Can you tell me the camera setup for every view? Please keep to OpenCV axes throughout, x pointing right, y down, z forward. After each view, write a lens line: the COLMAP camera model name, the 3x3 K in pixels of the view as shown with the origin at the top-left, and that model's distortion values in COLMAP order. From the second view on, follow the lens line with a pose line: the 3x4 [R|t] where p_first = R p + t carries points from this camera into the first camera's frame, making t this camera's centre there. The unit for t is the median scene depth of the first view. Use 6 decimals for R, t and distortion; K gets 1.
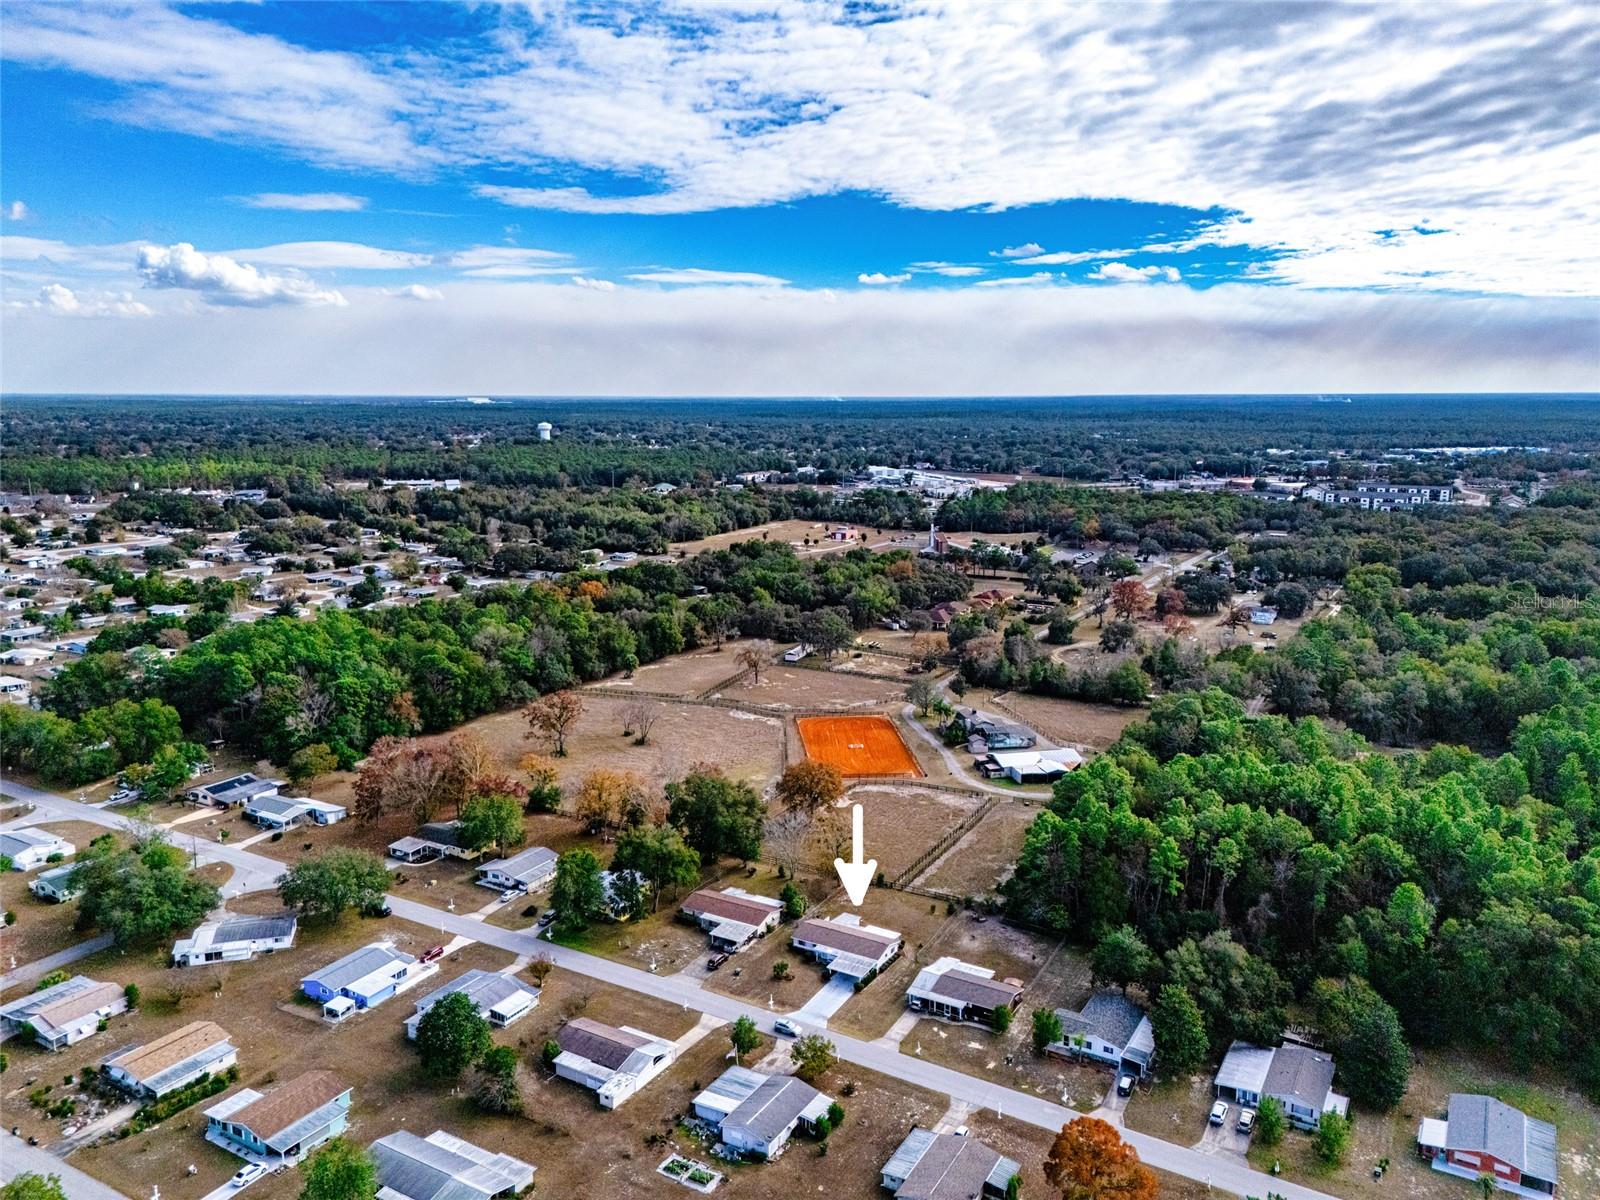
lens RADIAL K [[1185.7, 0, 809.0], [0, 1185.7, 604.7], [0, 0, 1]] dist [0.067222, -0.001882]
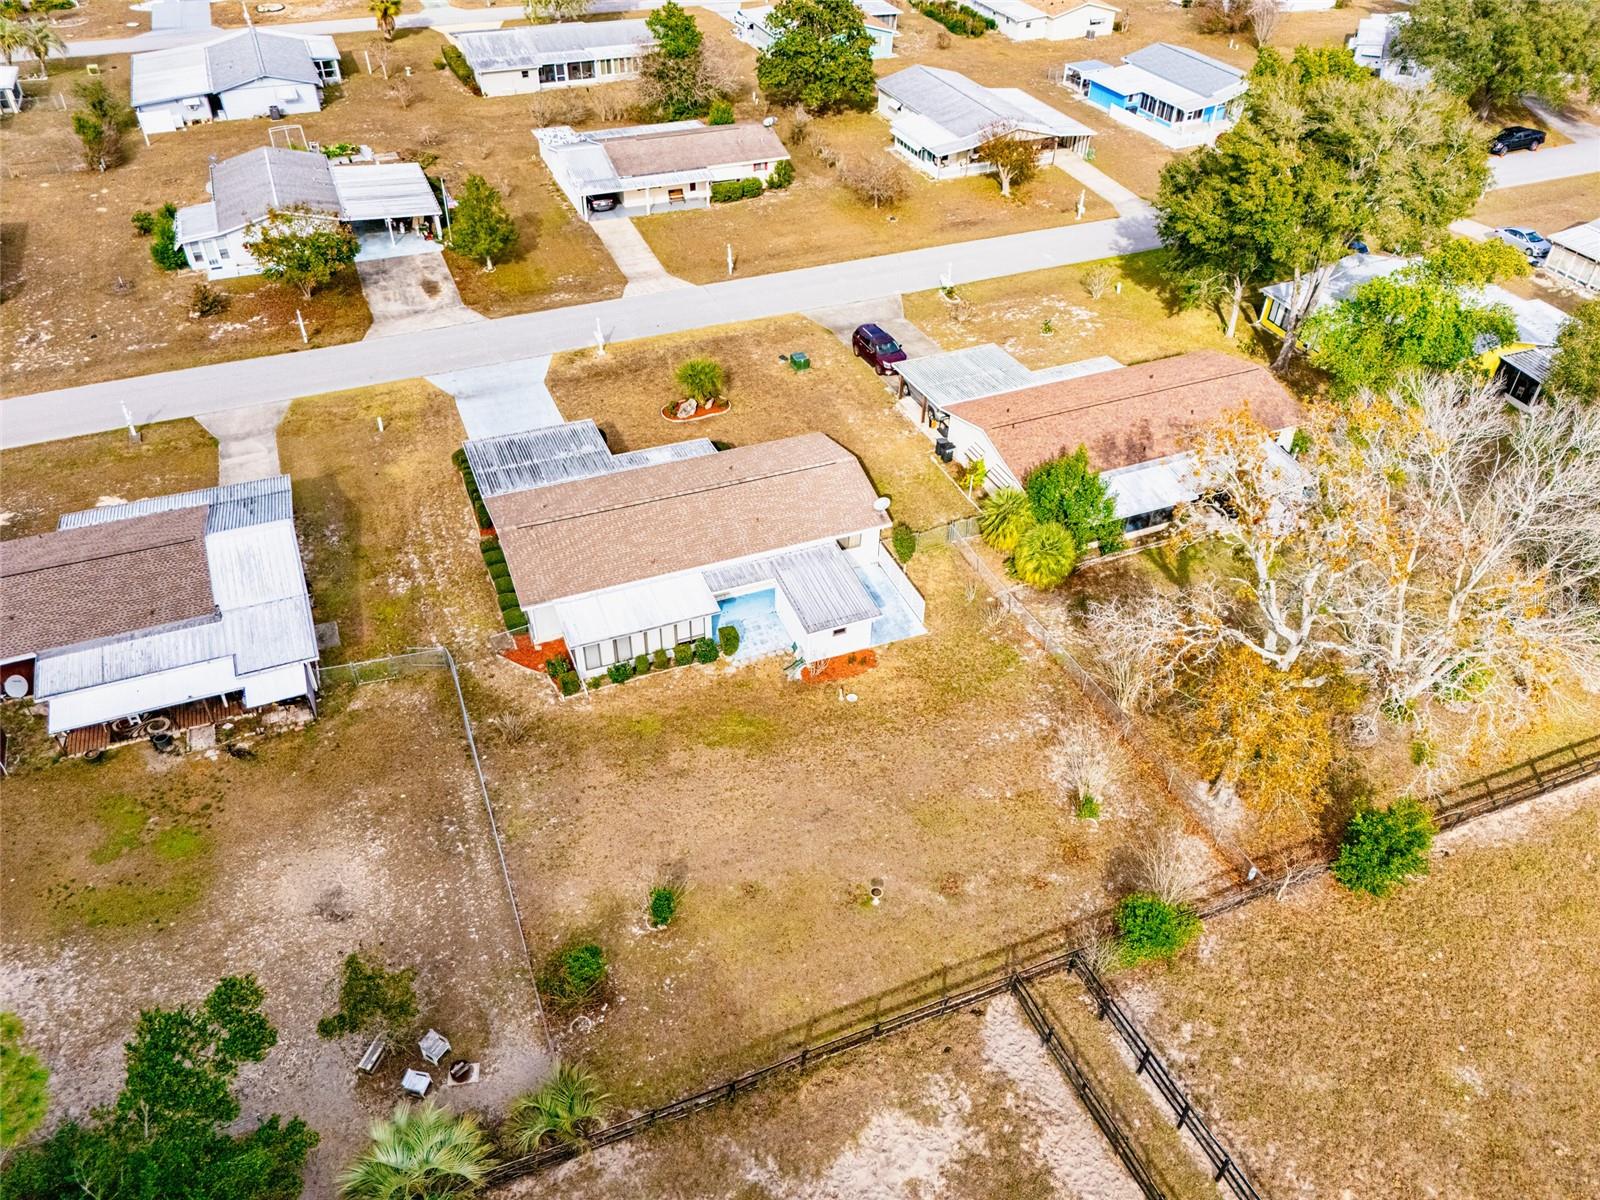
lens RADIAL K [[1166.3, 0, 807.7], [0, 1166.3, 605.7], [0, 0, 1]] dist [0.091117, -0.103167]
pose [[-0.595996, 0.507722, -0.622099, 0.175159], [-0.164442, 0.681138, 0.713449, 0.095899], [0.785969, 0.527512, -0.322465, 1.039153]]
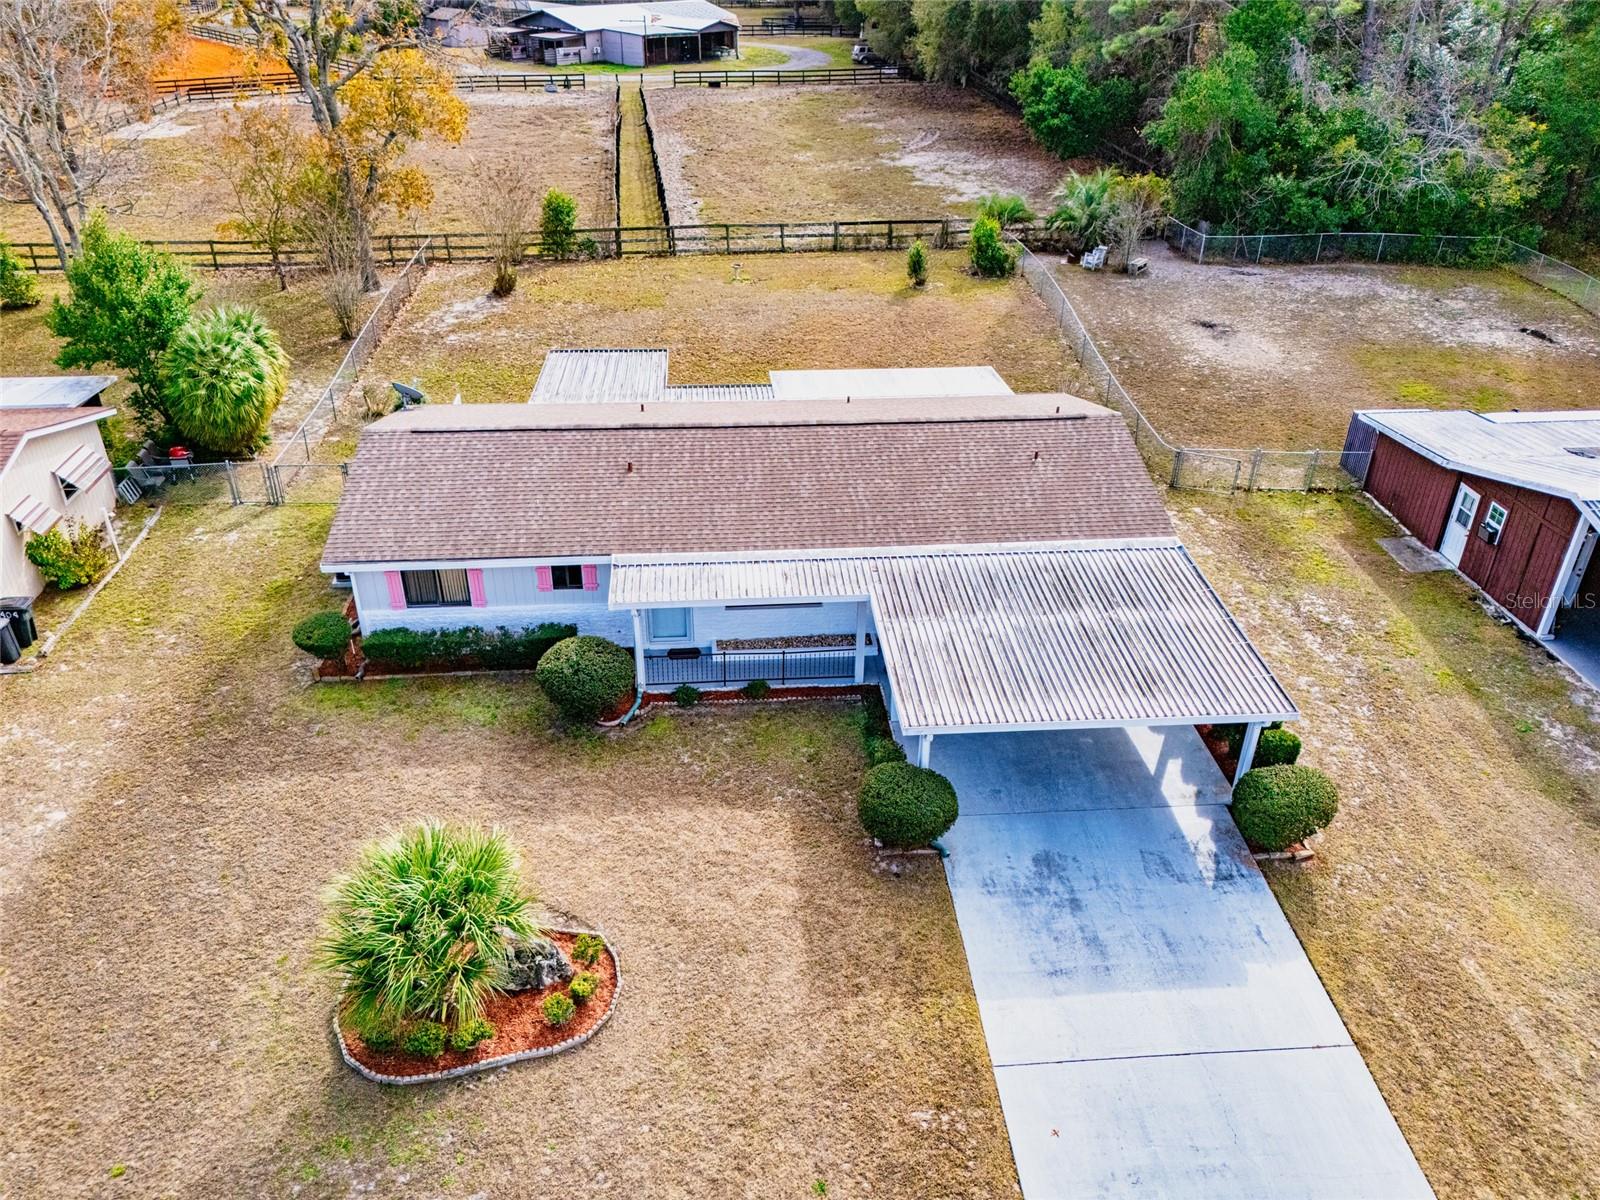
lens RADIAL K [[1177.9, 0, 800.0], [0, 1177.9, 600.0], [0, 0, 1]] dist [0.072813, -0.064262]
pose [[0.811563, -0.287871, 0.508425, -0.033601], [0.094143, 0.923255, 0.372476, 0.228296], [-0.576631, -0.254423, 0.776380, 0.828815]]
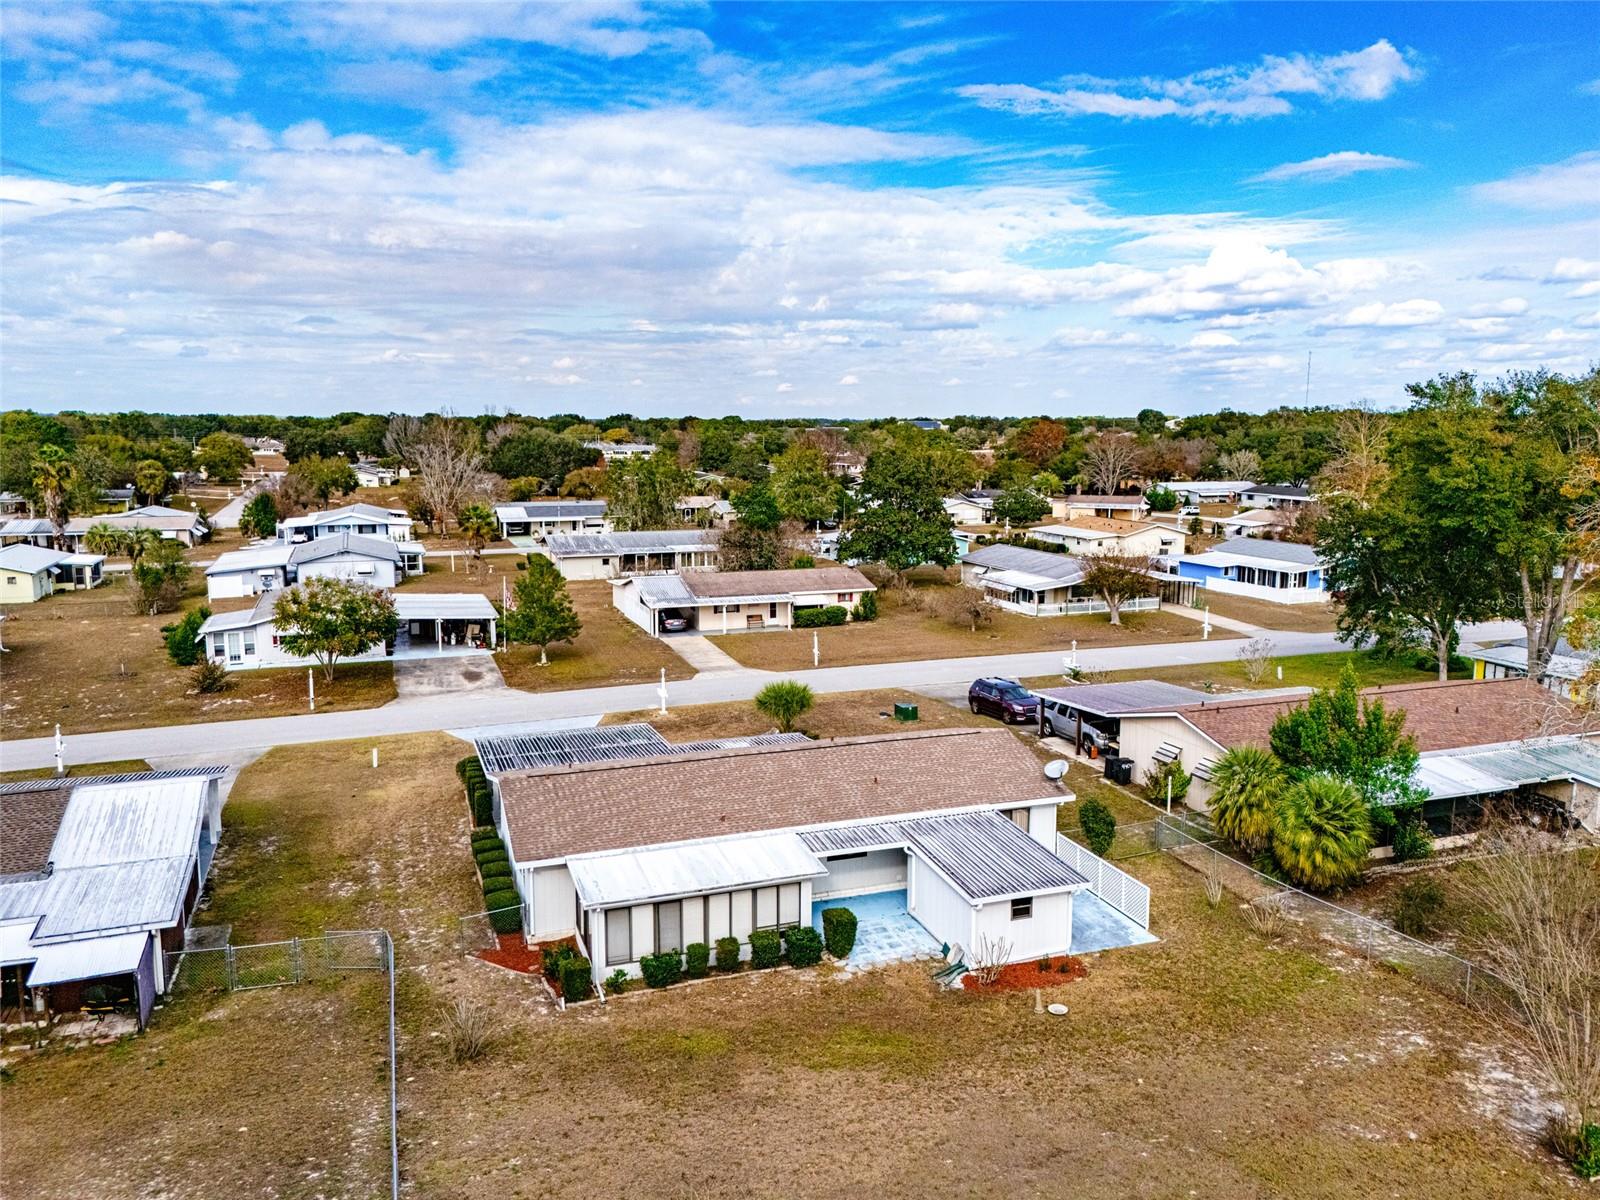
lens RADIAL K [[1177.9, 0, 800.0], [0, 1177.9, 600.0], [0, 0, 1]] dist [0.072813, -0.064262]
pose [[-0.632610, 0.121282, -0.764915, 0.153504], [-0.136122, 0.954875, 0.263979, 0.189374], [0.762414, 0.271117, -0.587555, 1.026646]]
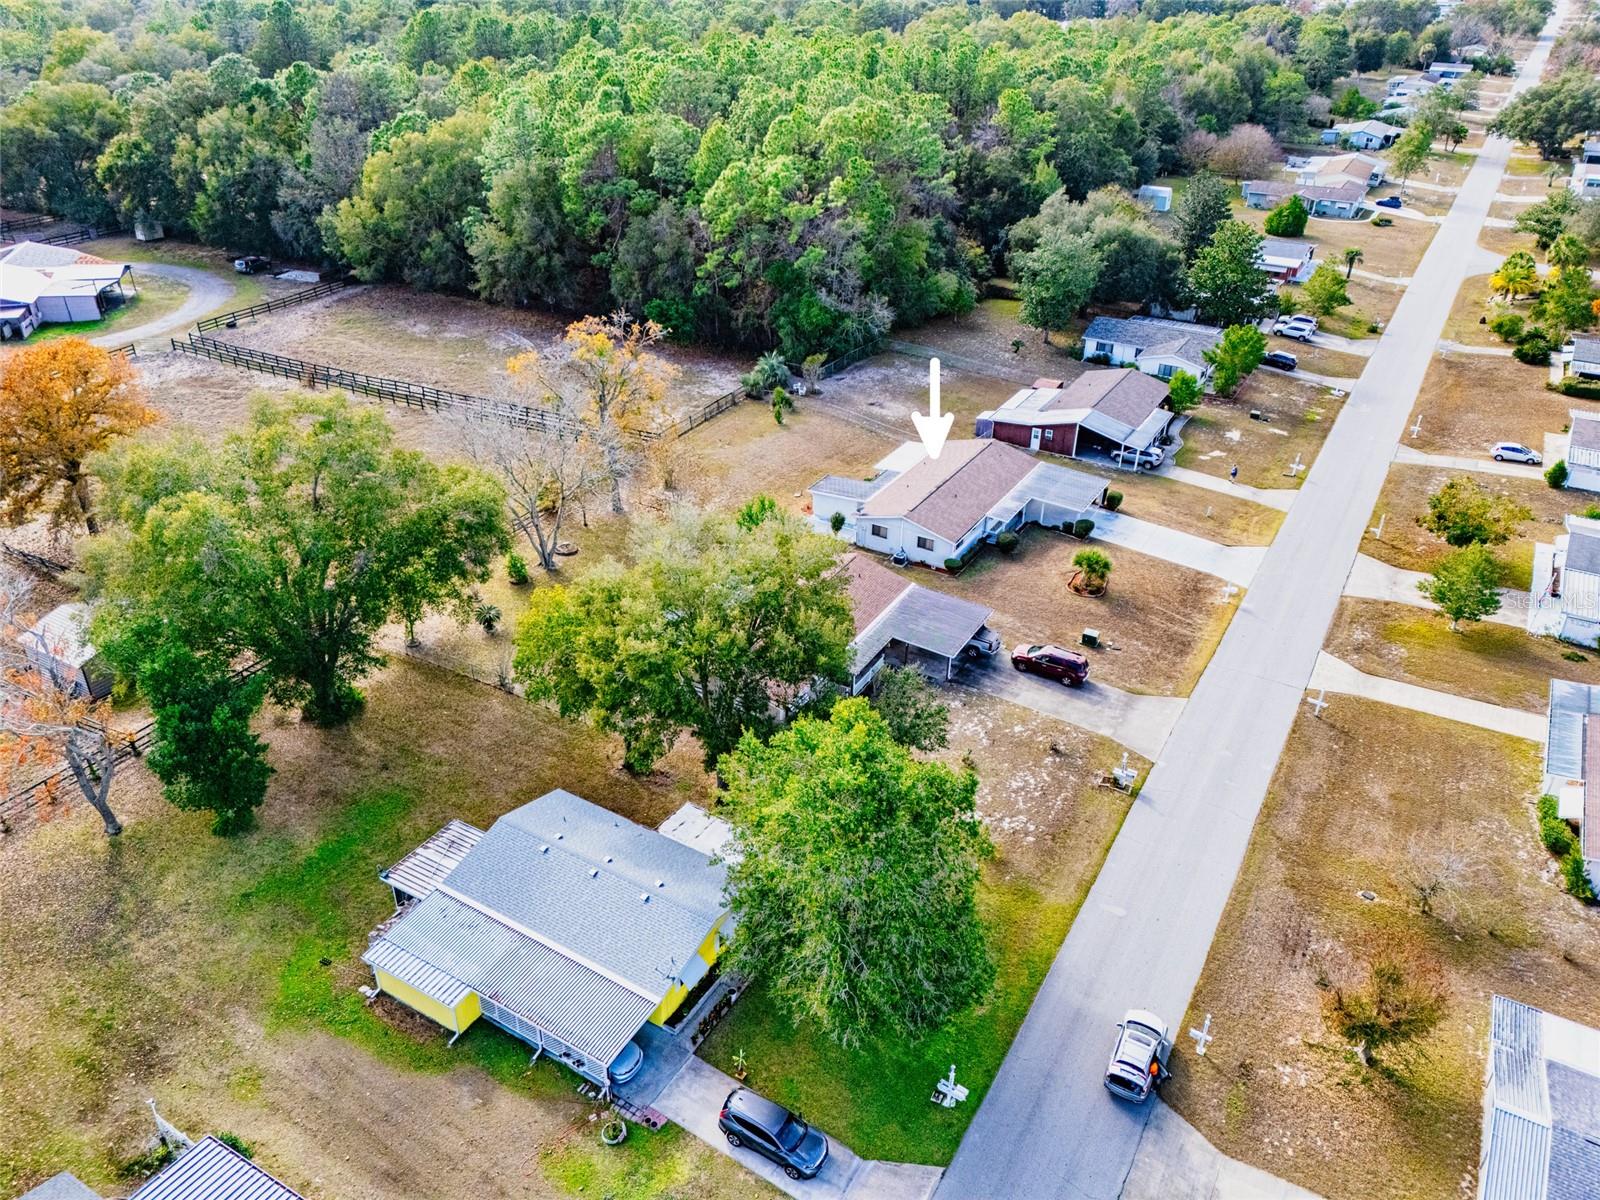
lens RADIAL K [[1185.7, 0, 809.0], [0, 1185.7, 604.7], [0, 0, 1]] dist [0.067222, -0.001882]
pose [[-0.015611, -0.506738, 0.861959, -0.347771], [0.171492, 0.847933, 0.501598, 0.078282], [-0.985062, 0.155649, 0.073665, 0.955162]]
